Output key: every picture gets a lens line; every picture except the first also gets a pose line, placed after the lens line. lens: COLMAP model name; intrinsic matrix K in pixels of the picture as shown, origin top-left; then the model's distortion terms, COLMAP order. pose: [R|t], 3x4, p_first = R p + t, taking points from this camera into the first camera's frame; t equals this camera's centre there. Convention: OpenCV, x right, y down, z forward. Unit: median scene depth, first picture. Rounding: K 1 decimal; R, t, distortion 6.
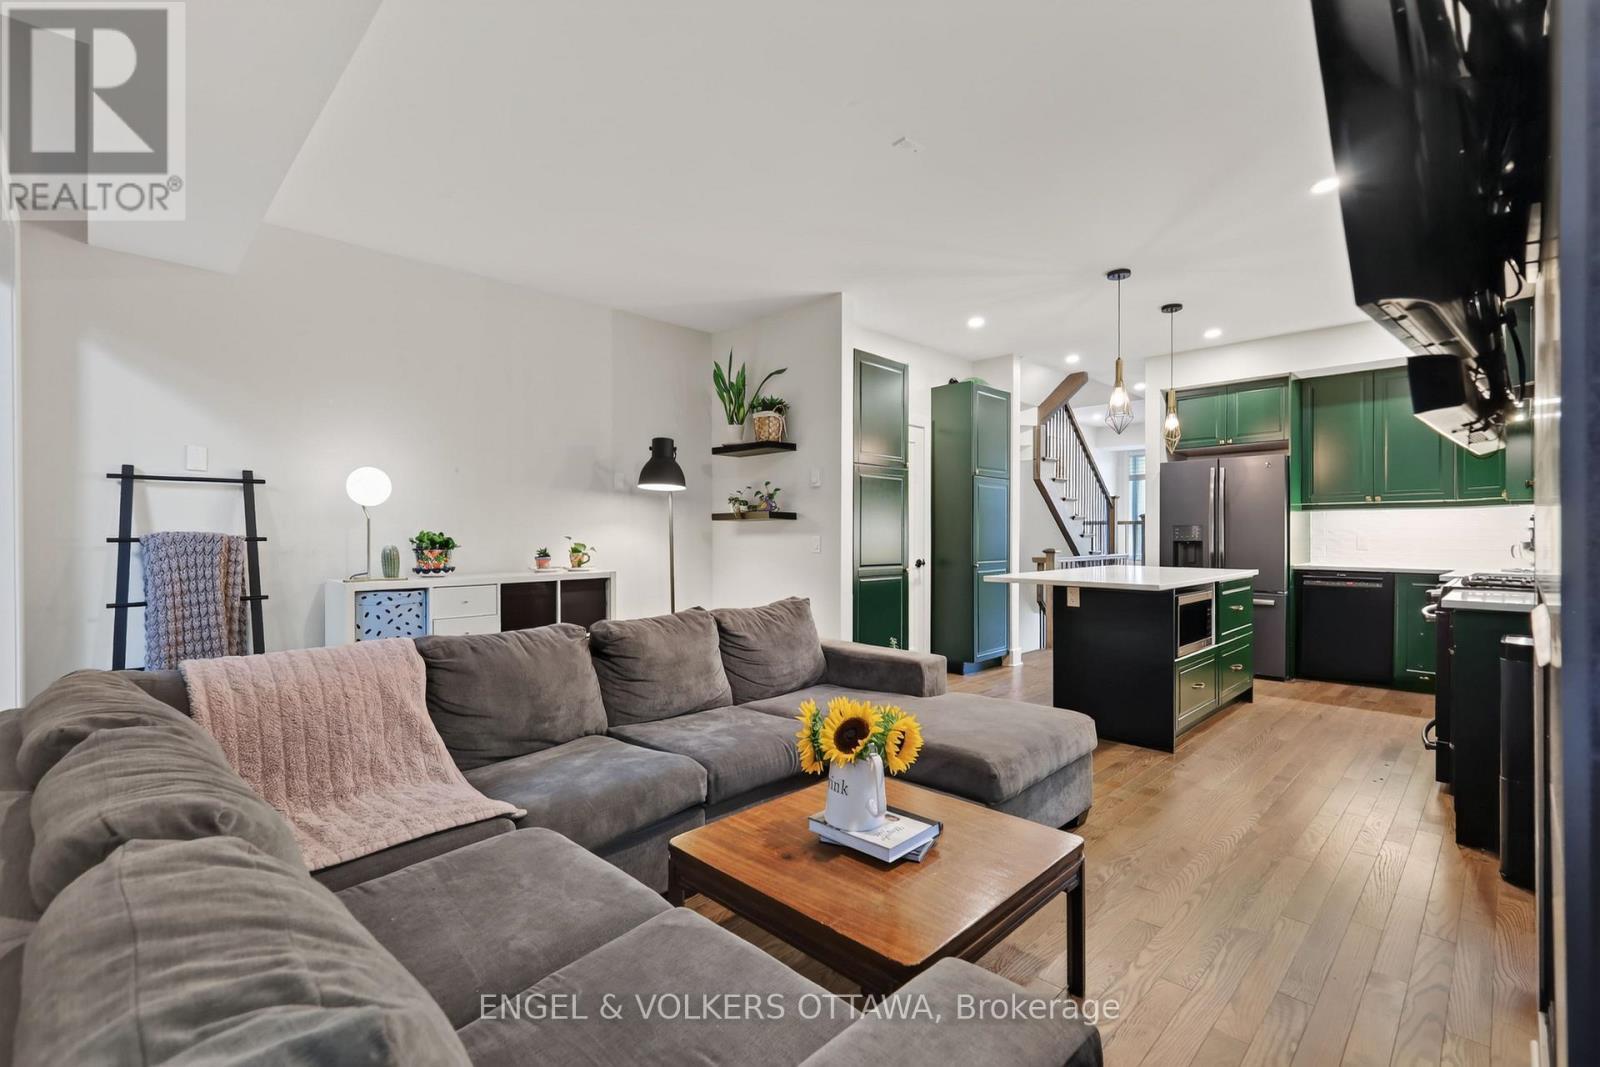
lens RADIAL K [[706.4, 0, 800.7], [0, 706.4, 538.0], [0, 0, 1]] dist [0.008895, -0.001072]
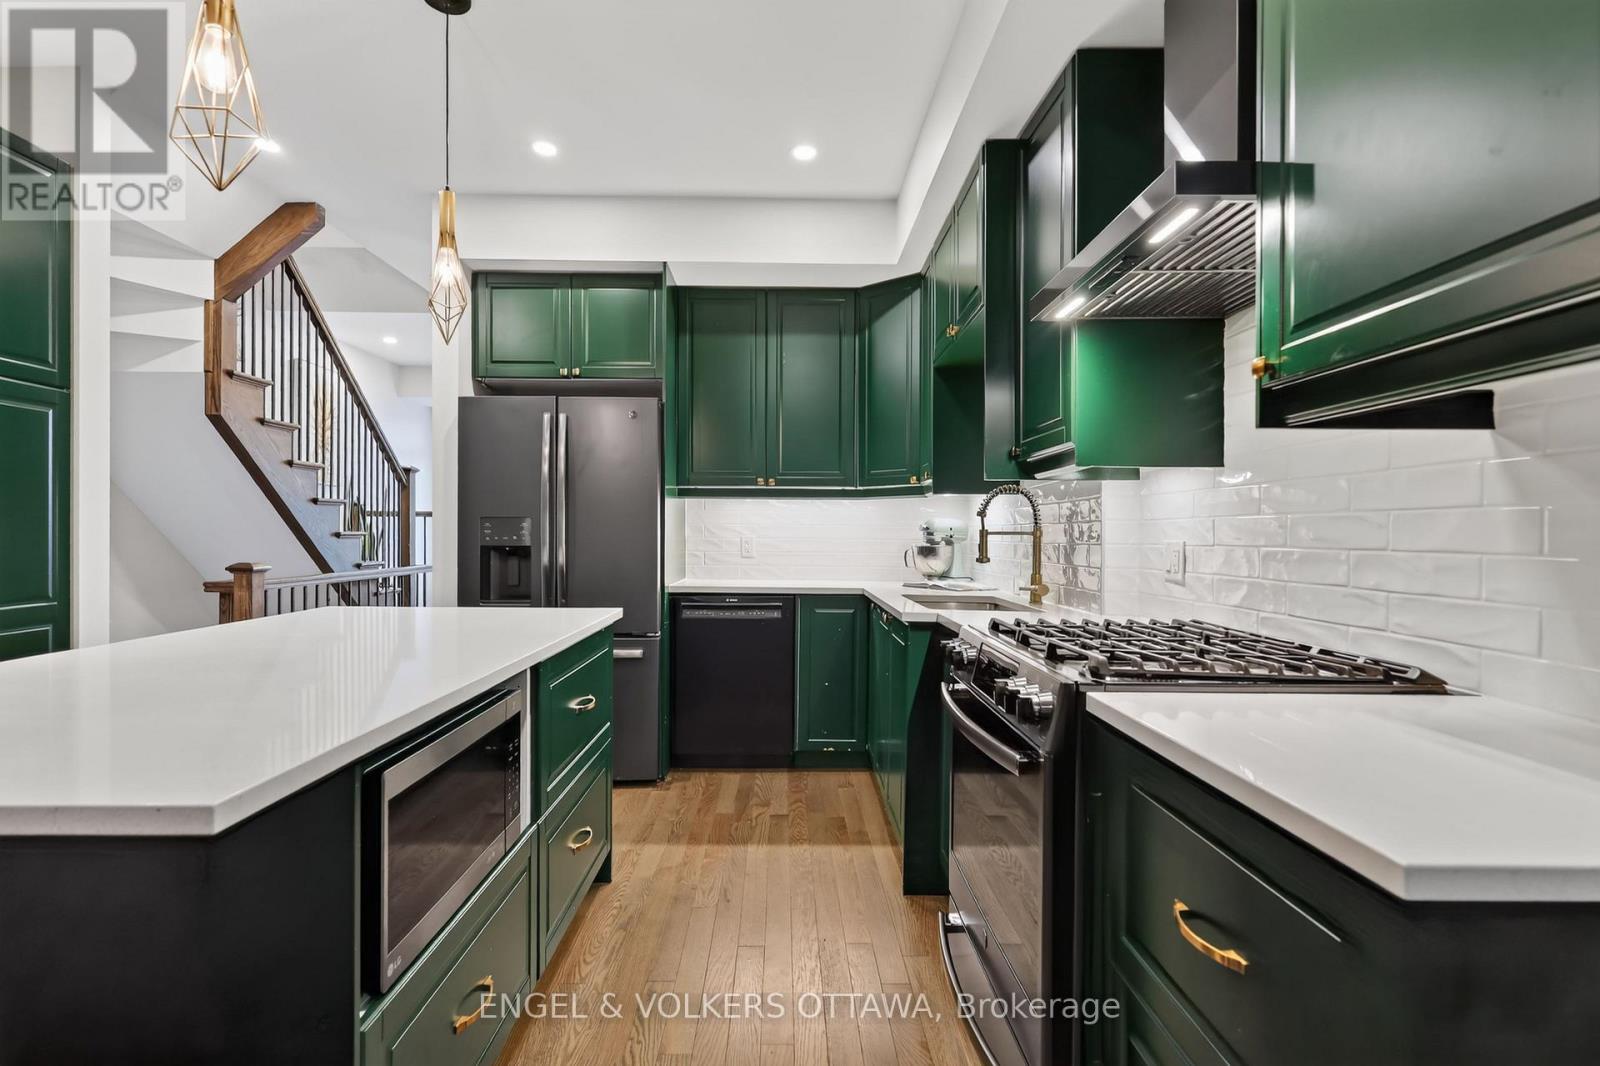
lens RADIAL K [[788.5, 0, 793.9], [0, 788.5, 538.6], [0, 0, 1]] dist [0.001053, -0.002257]
pose [[0.695377, -0.000573, 0.718645, 0.319543], [-0.002911, 0.999989, 0.003615, -0.005575], [-0.718639, -0.004606, 0.695368, 0.509053]]
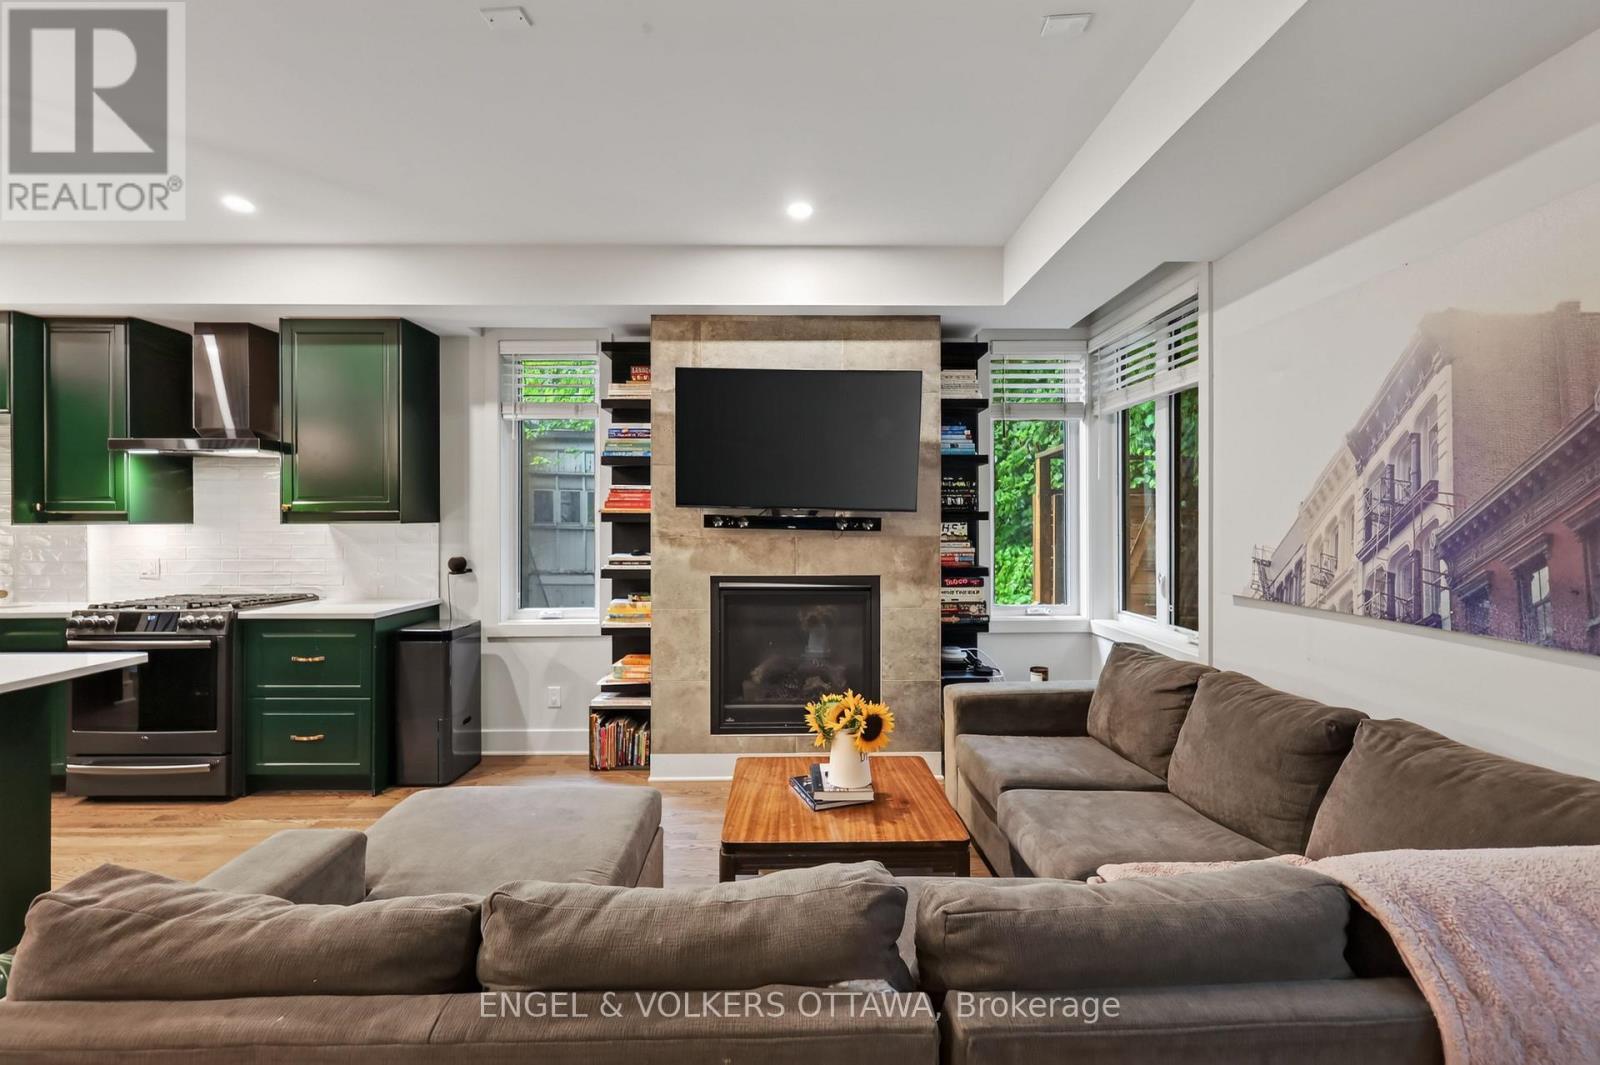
lens RADIAL K [[696.0, 0, 800.0], [0, 696.0, 519.8], [0, 0, 1]] dist [-0.002588, 0.001561]
pose [[-0.718091, 0.006865, 0.695915, -0.284523], [0.006172, 0.999975, -0.003496, -0.038780], [-0.695922, 0.001784, -0.718115, 0.719849]]
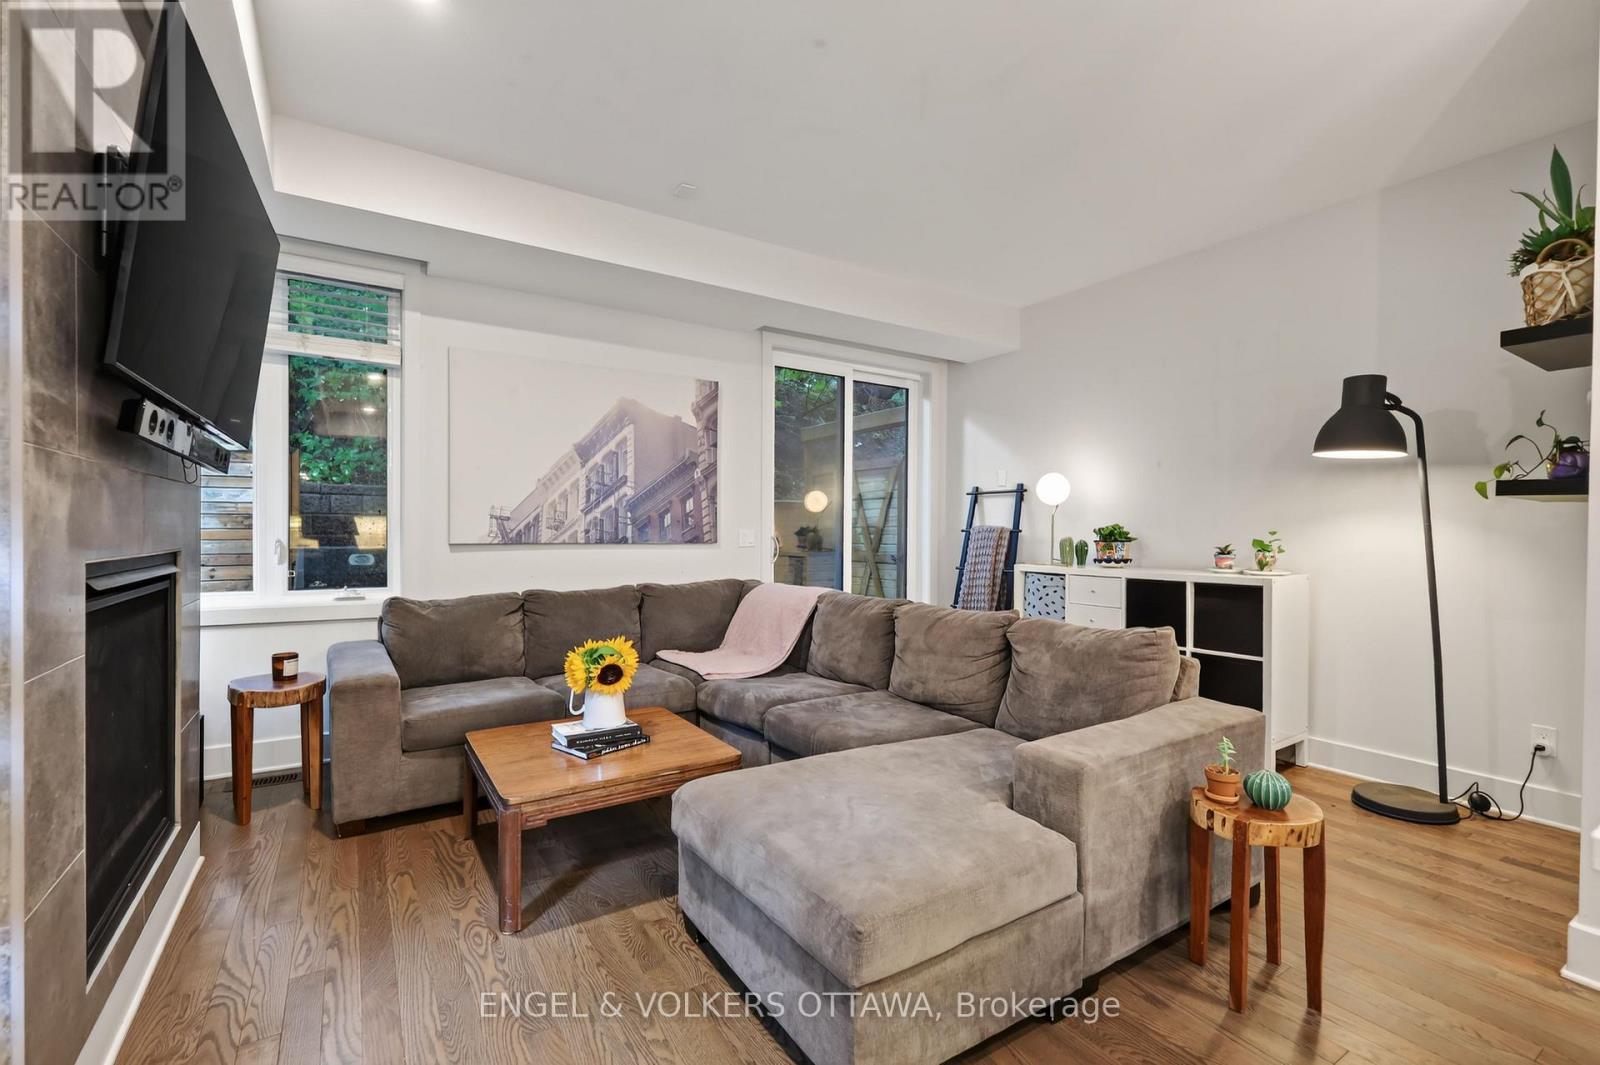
lens RADIAL K [[696.0, 0, 799.5], [0, 696.0, 538.5], [0, 0, 1]] dist [-0.002588, 0.001561]
pose [[-0.215693, 0.013416, -0.976369, 0.480220], [-0.011094, 0.999807, 0.016189, -0.000840], [0.976398, 0.014324, -0.215503, 0.589887]]
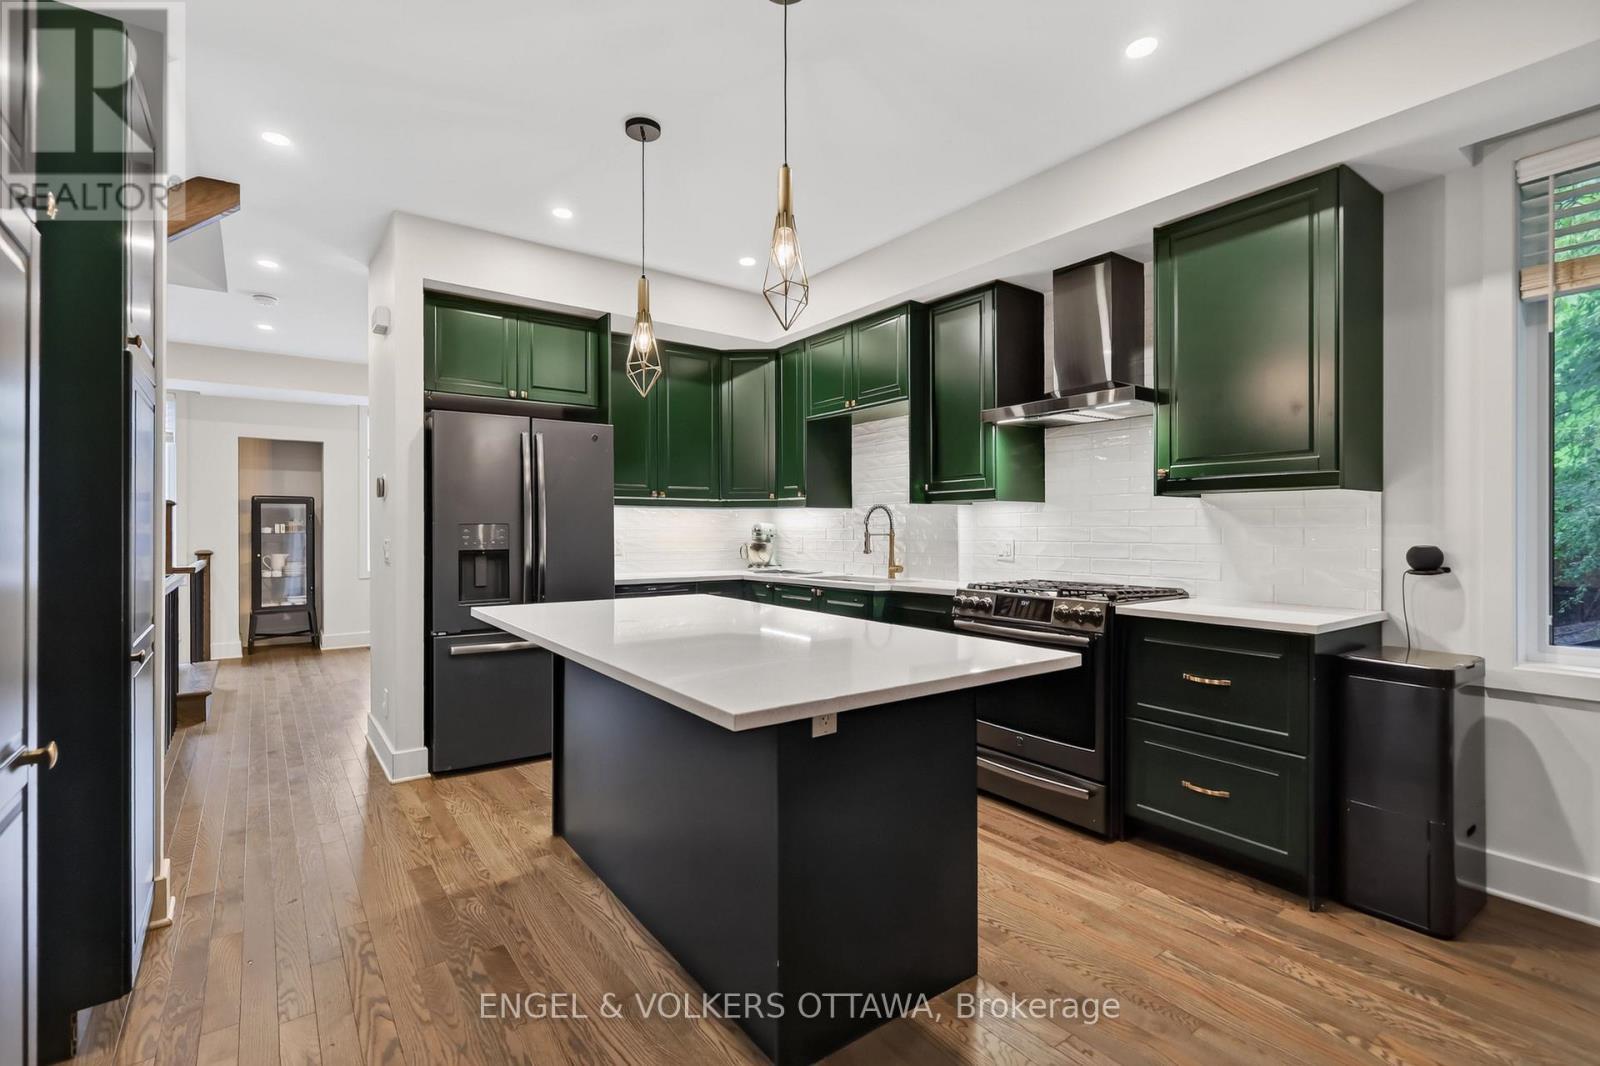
lens RADIAL K [[728.5, 0, 797.2], [0, 728.5, 527.6], [0, 0, 1]] dist [0.007999, -0.001145]
pose [[0.150107, 0.002588, 0.988666, -0.015667], [0.003531, 0.999989, -0.003154, -0.013967], [-0.988663, 0.003964, 0.150097, 0.771104]]
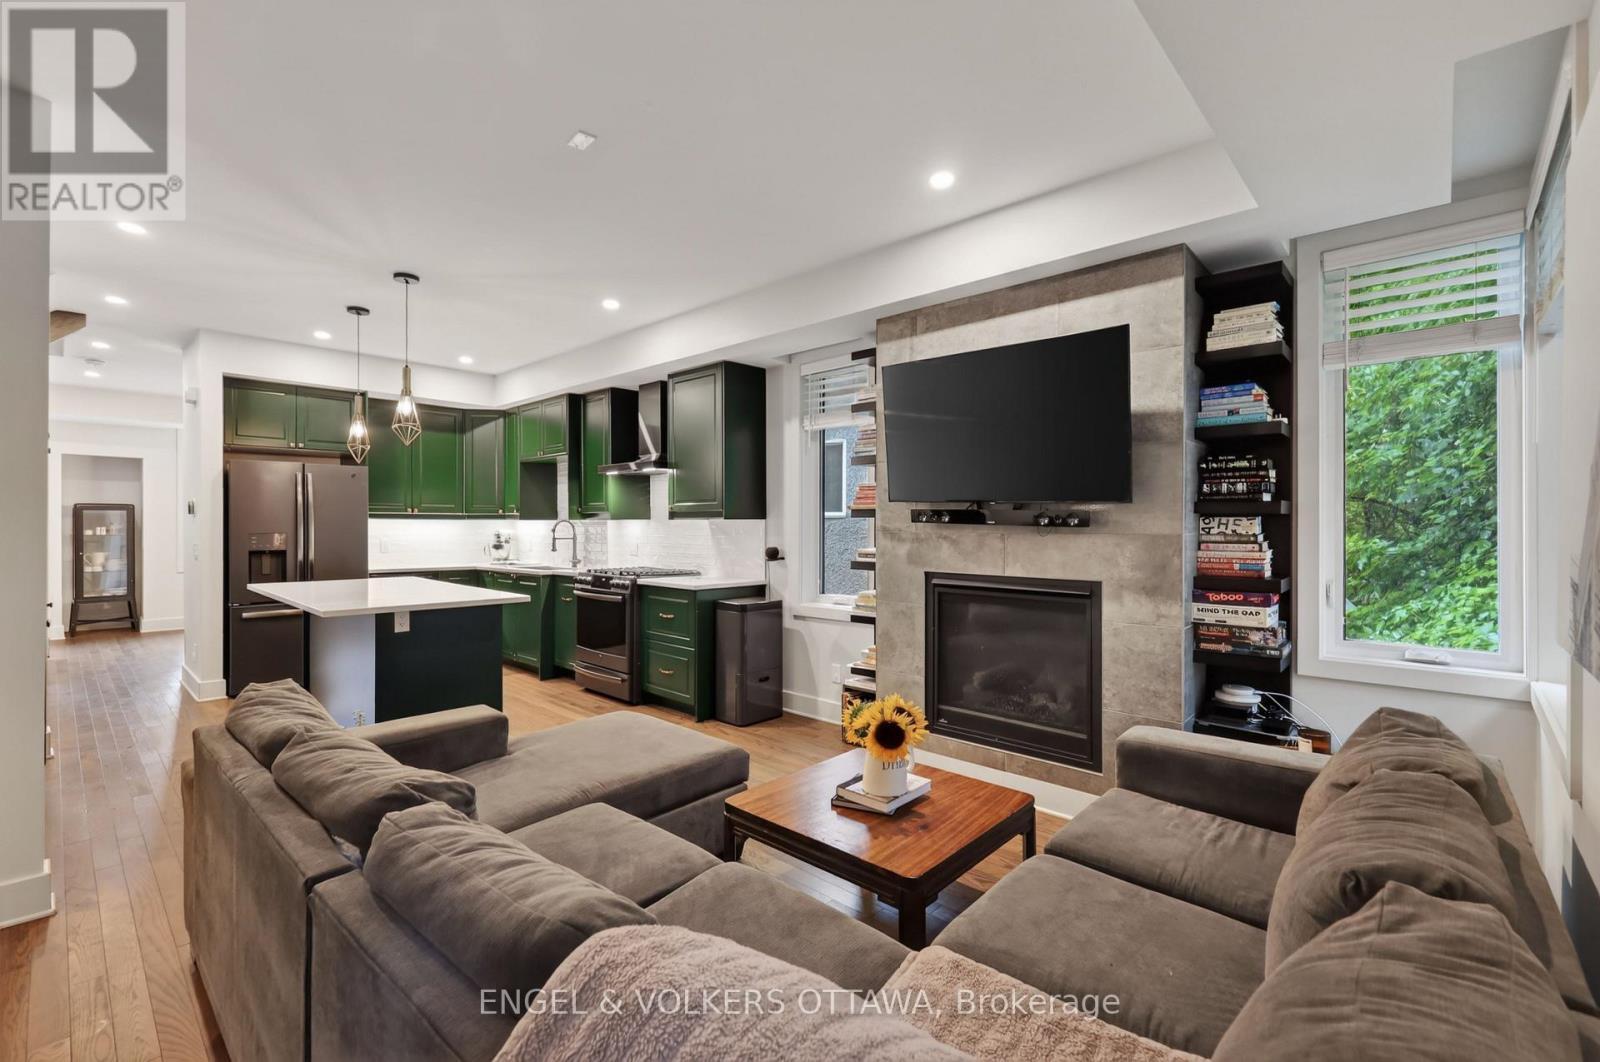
lens RADIAL K [[696.0, 0, 796.9], [0, 696.0, 525.7], [0, 0, 1]] dist [-0.002588, 0.001561]
pose [[-0.033916, 0.000478, 0.999425, -0.423209], [0.001103, 0.999999, -0.000441, -0.030647], [-0.999424, 0.001088, -0.033917, 0.424217]]
